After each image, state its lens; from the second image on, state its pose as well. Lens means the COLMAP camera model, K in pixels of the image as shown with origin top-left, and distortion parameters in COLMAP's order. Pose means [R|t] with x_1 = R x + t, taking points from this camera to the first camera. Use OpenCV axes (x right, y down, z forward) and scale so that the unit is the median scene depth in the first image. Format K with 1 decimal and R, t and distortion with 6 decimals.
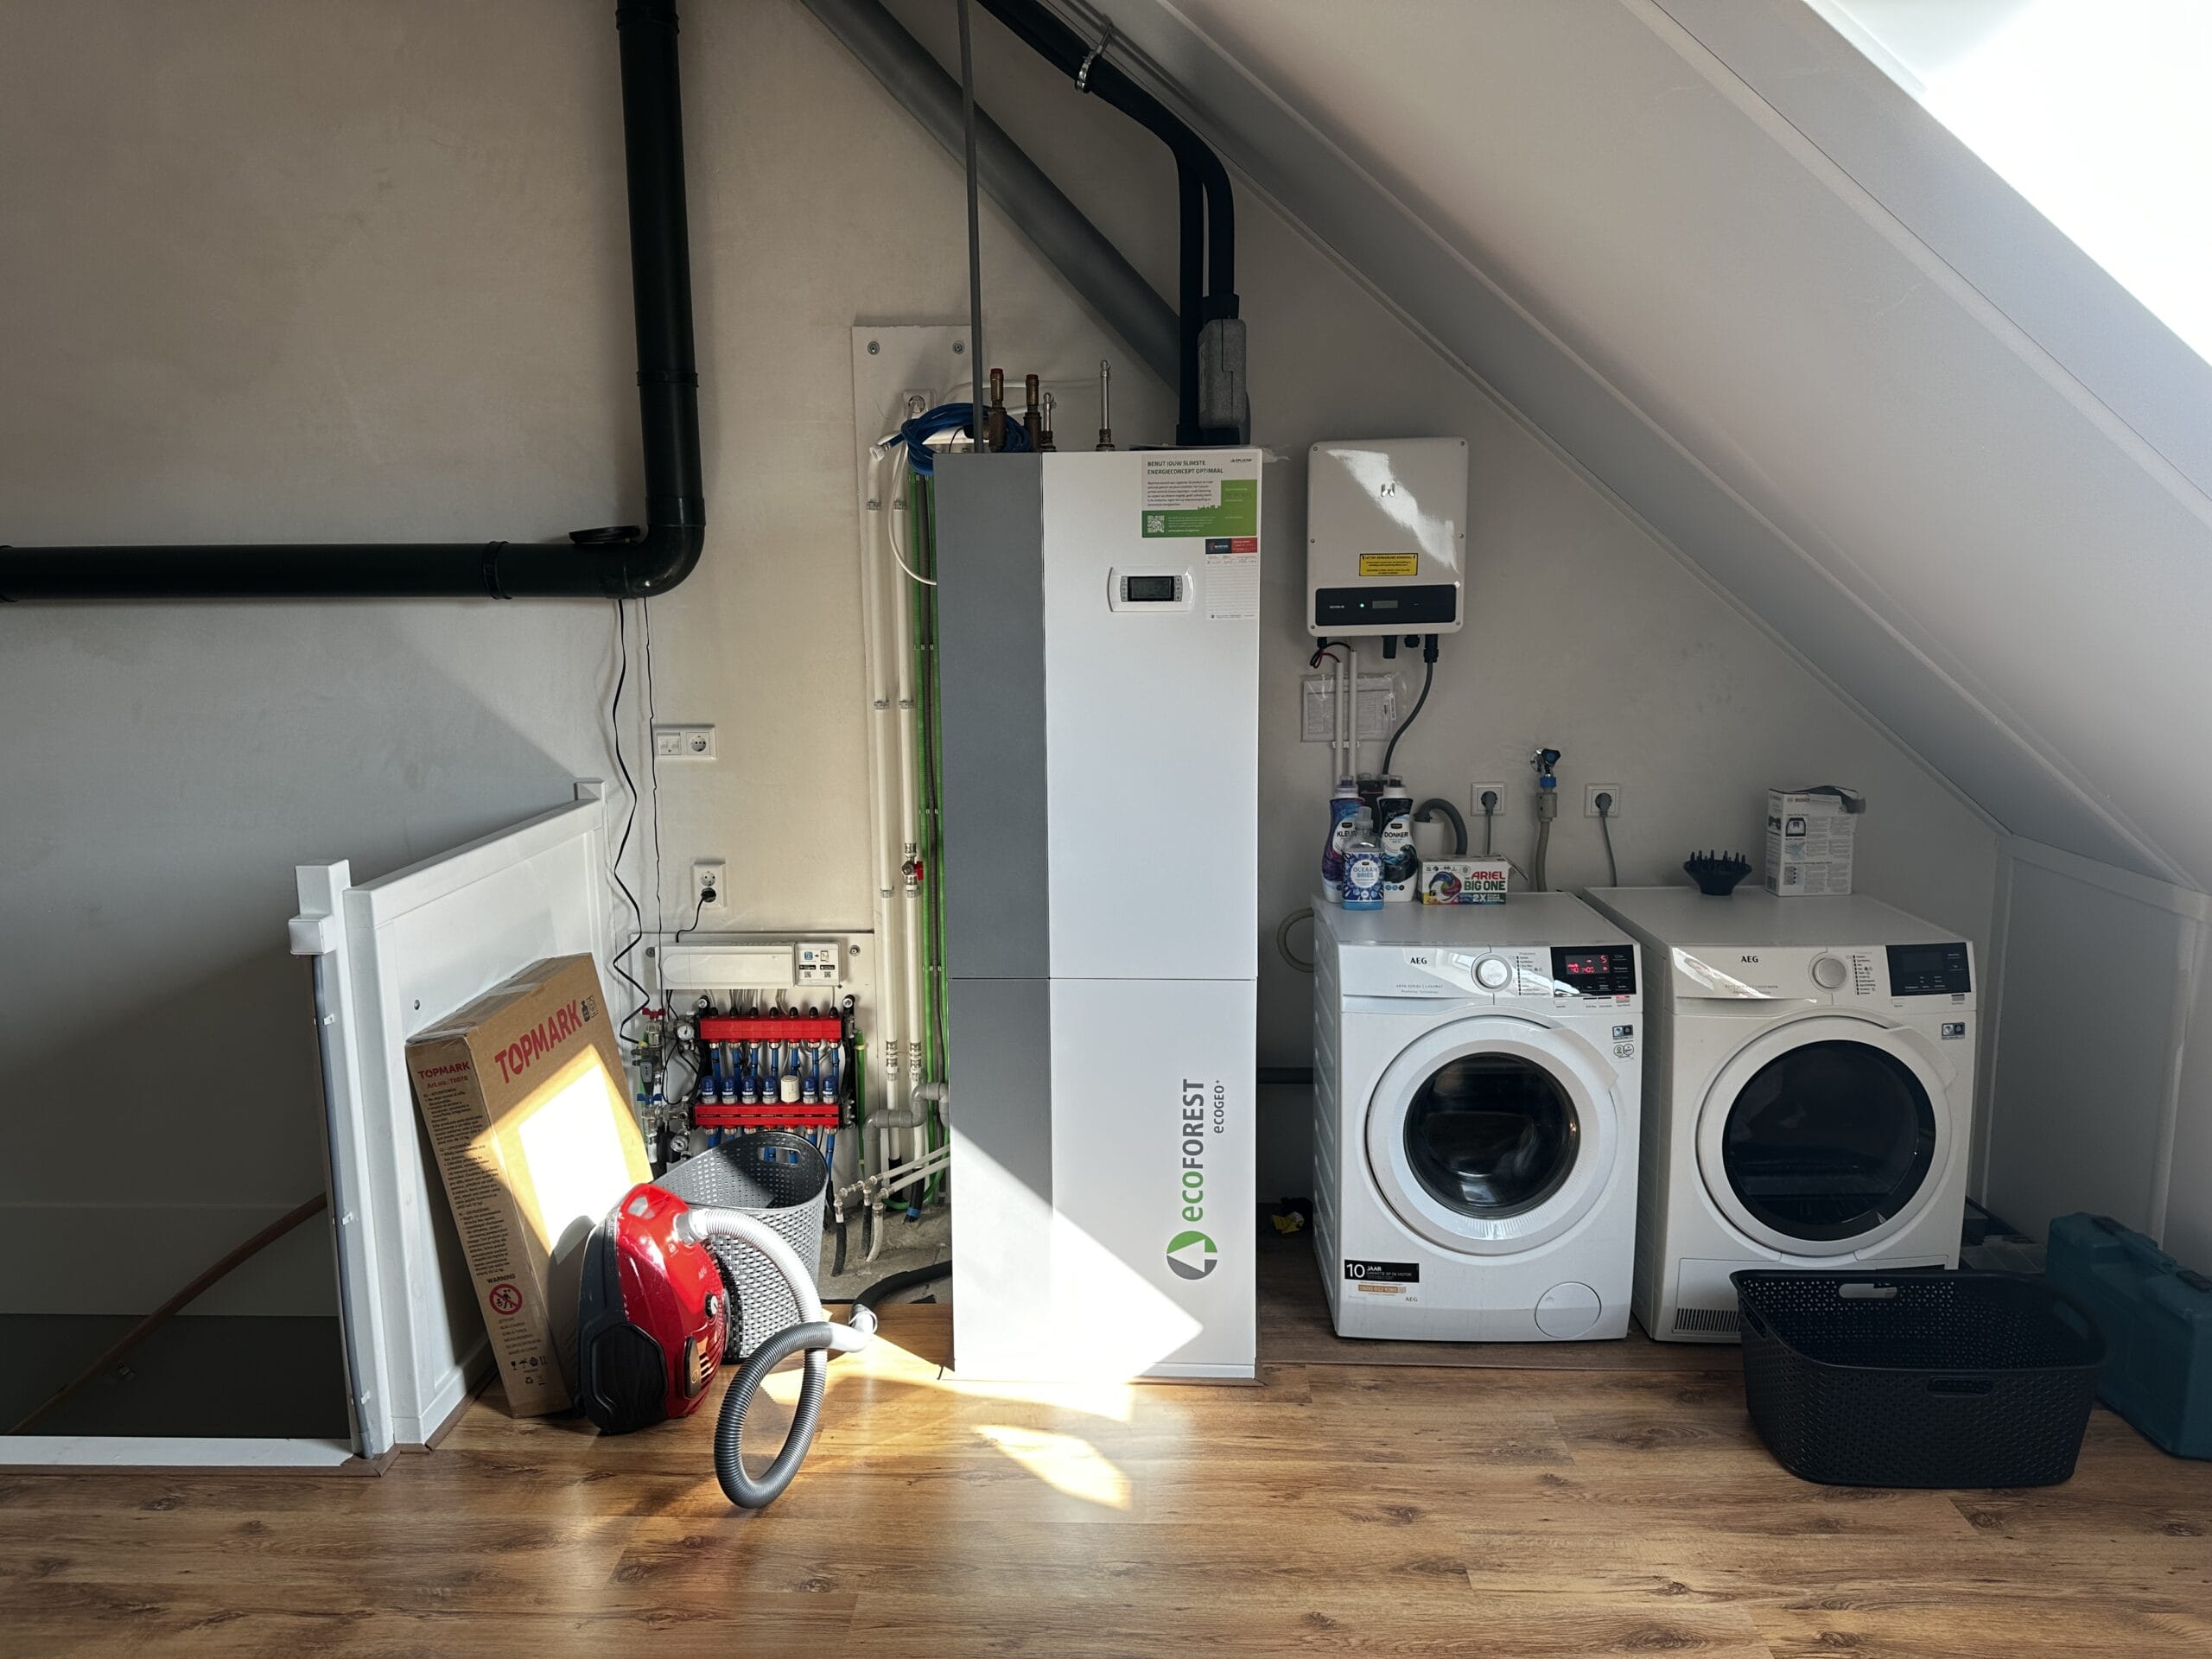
lens RADIAL K [[1615.8, 0, 1117.5], [0, 1615.8, 810.9], [0, 0, 1]] dist [0.085515, -0.086999]
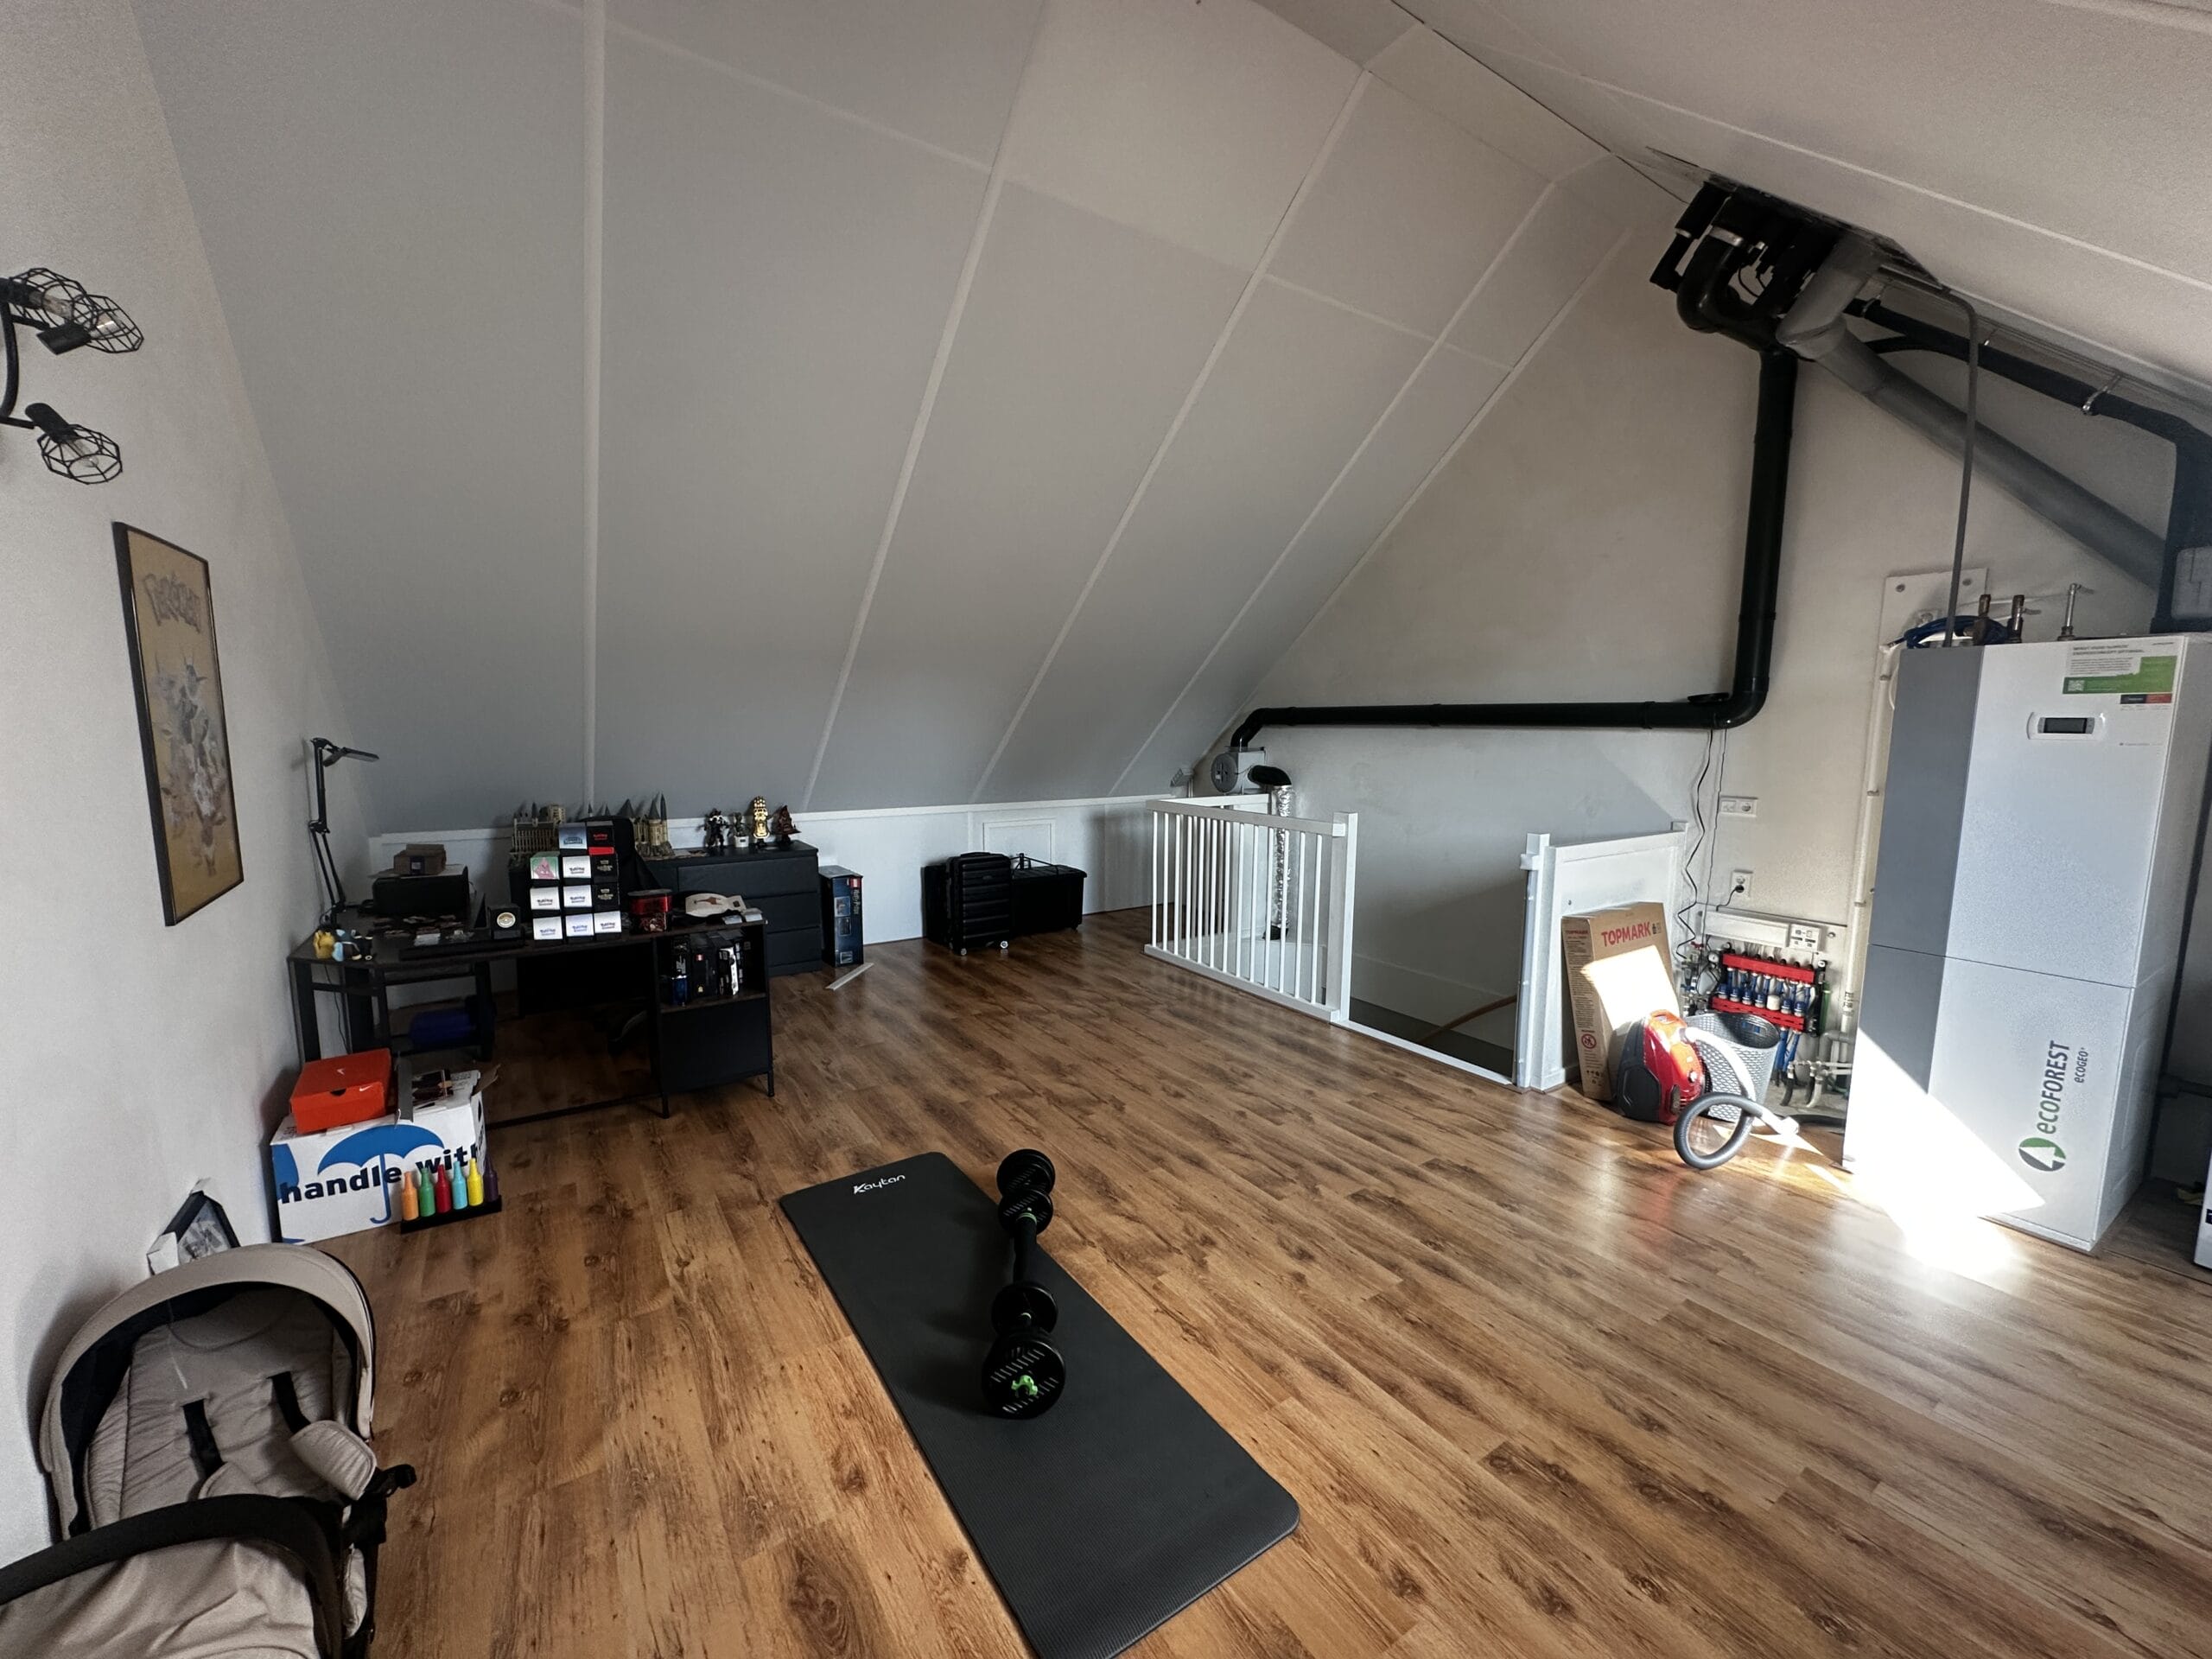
lens RADIAL K [[882.6, 0, 1105.5], [0, 882.6, 832.0], [0, 0, 1]] dist [-0.002415, 0.000220]
pose [[0.590106, 0.120209, -0.798326, 0.150555], [-0.138305, 0.989287, 0.046731, 0.051874], [0.795391, 0.082836, 0.600409, -0.243282]]
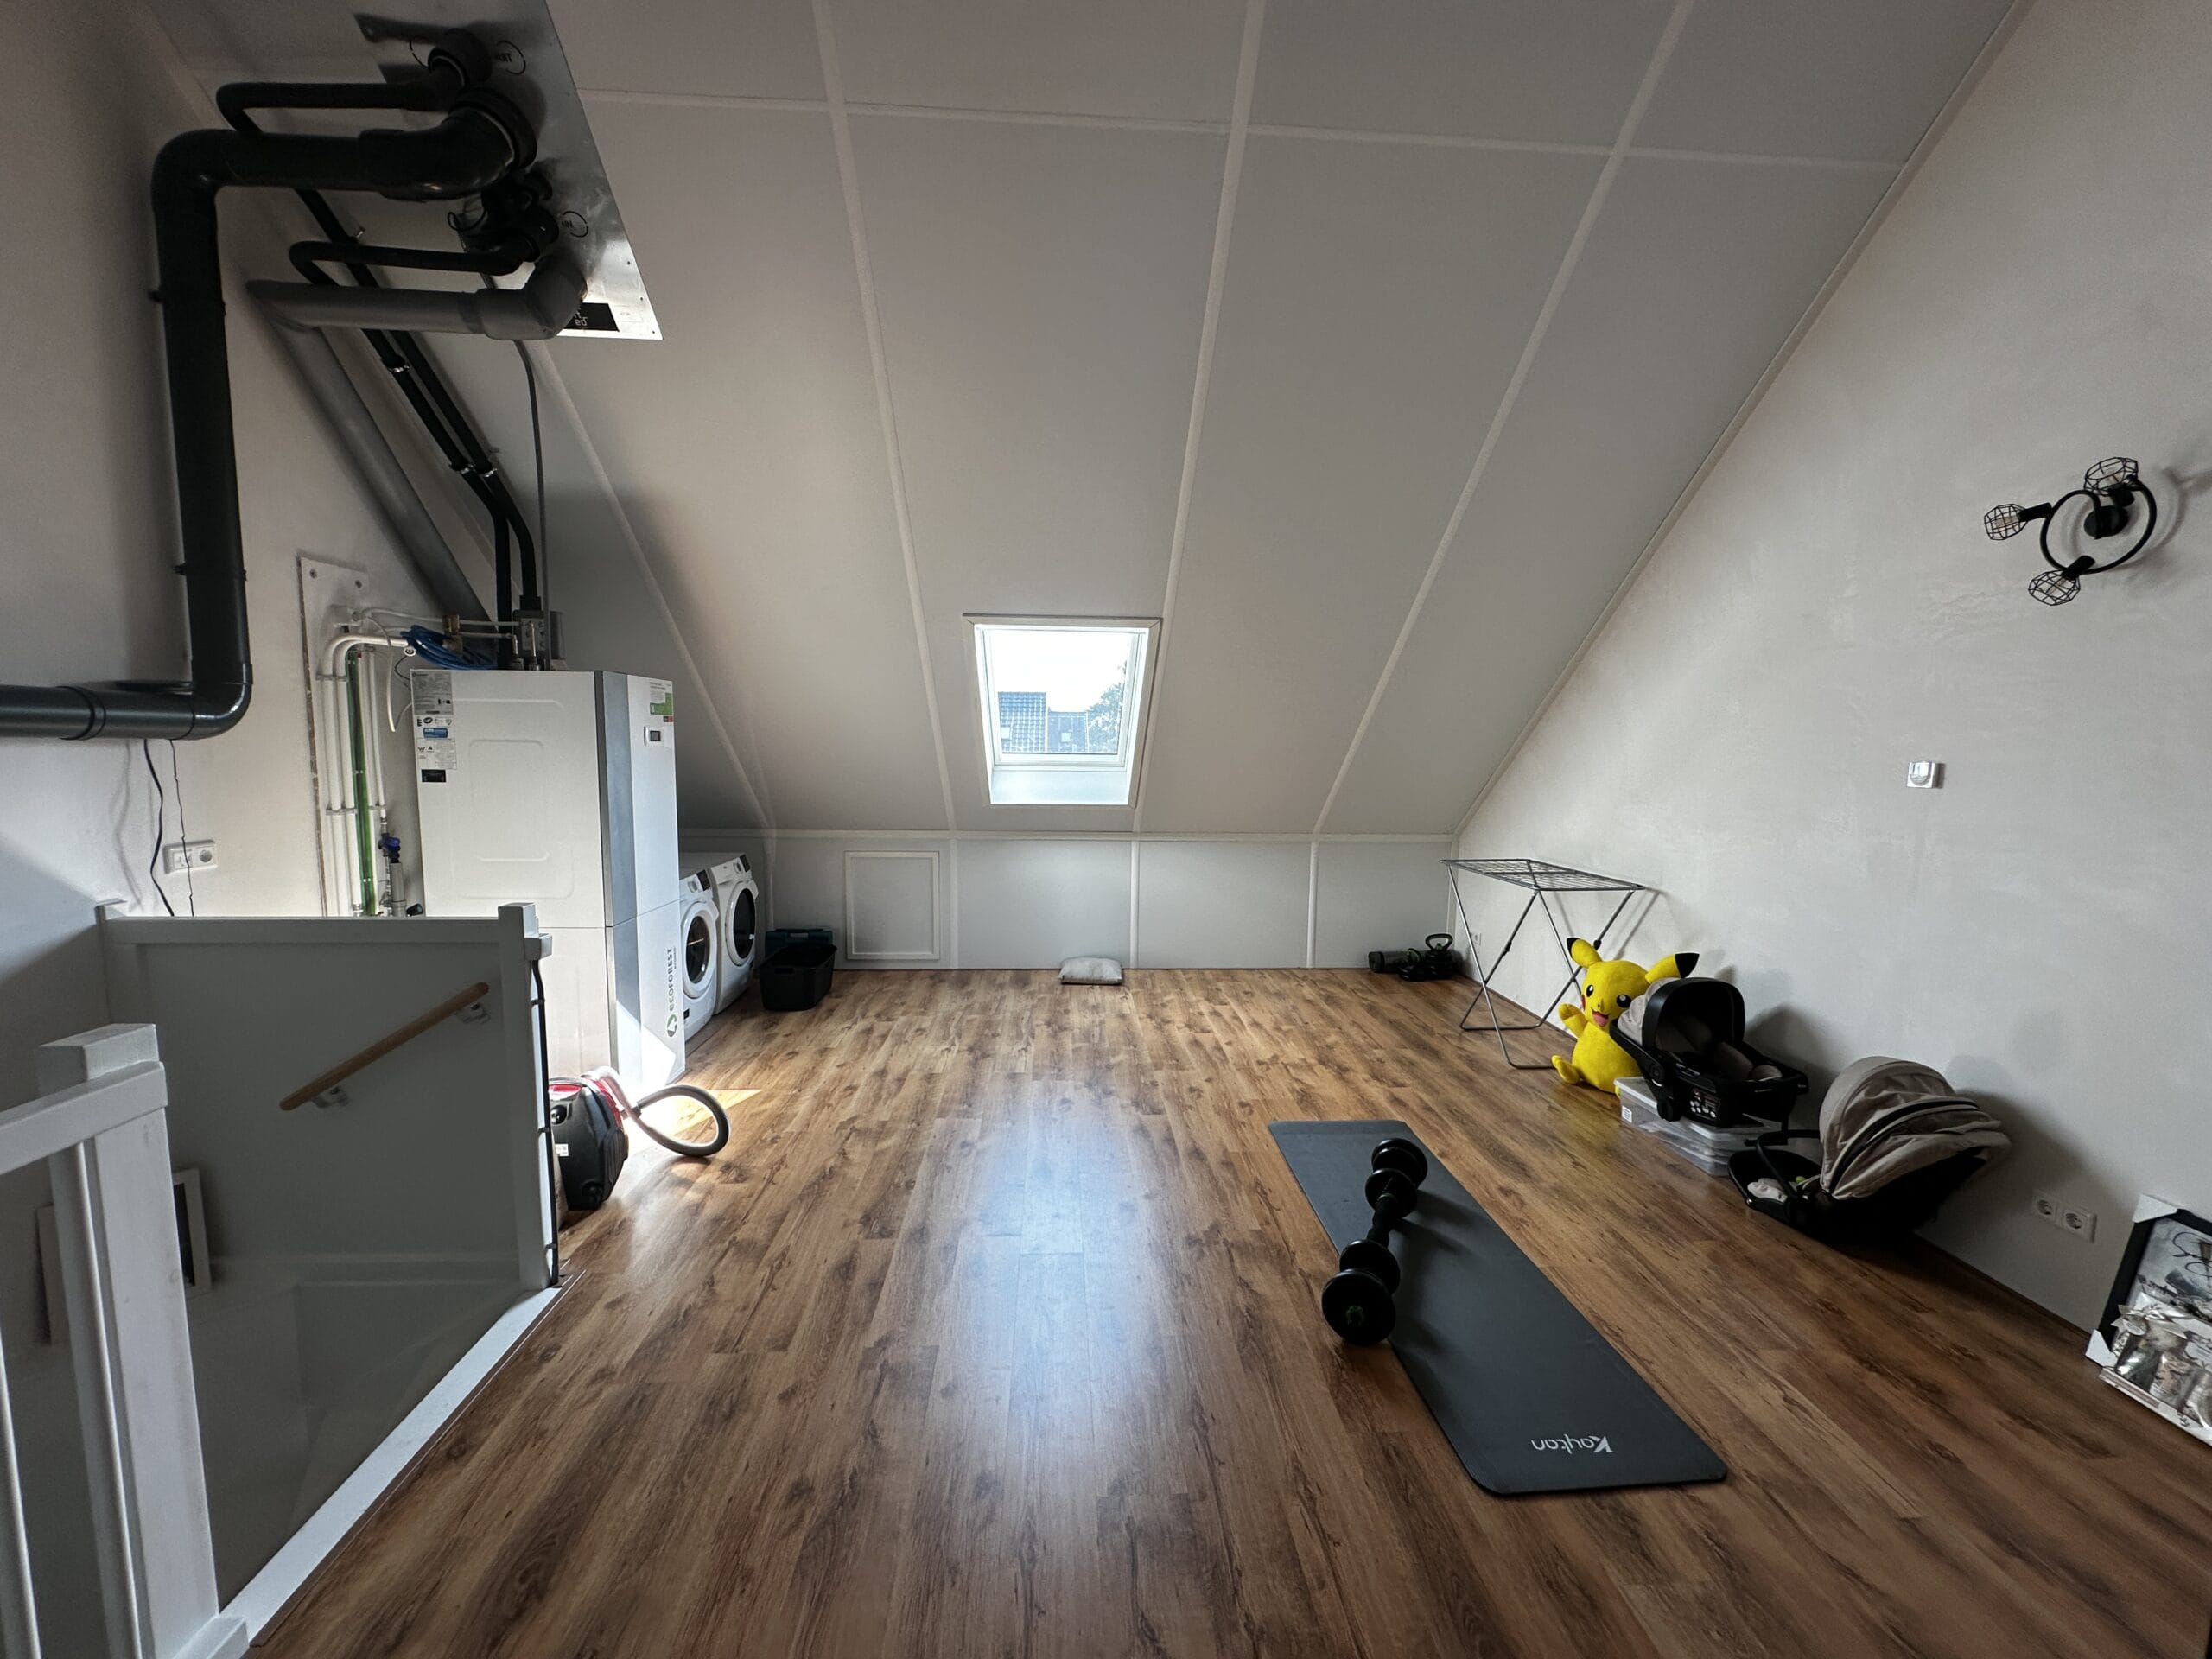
lens RADIAL K [[882.6, 0, 1107.5], [0, 882.6, 830.7], [0, 0, 1]] dist [-0.002415, 0.000220]
pose [[-0.110526, -0.086969, 0.990061, -1.217321], [0.143462, 0.984335, 0.102482, -0.037025], [-0.983465, 0.153363, -0.096318, 0.464701]]
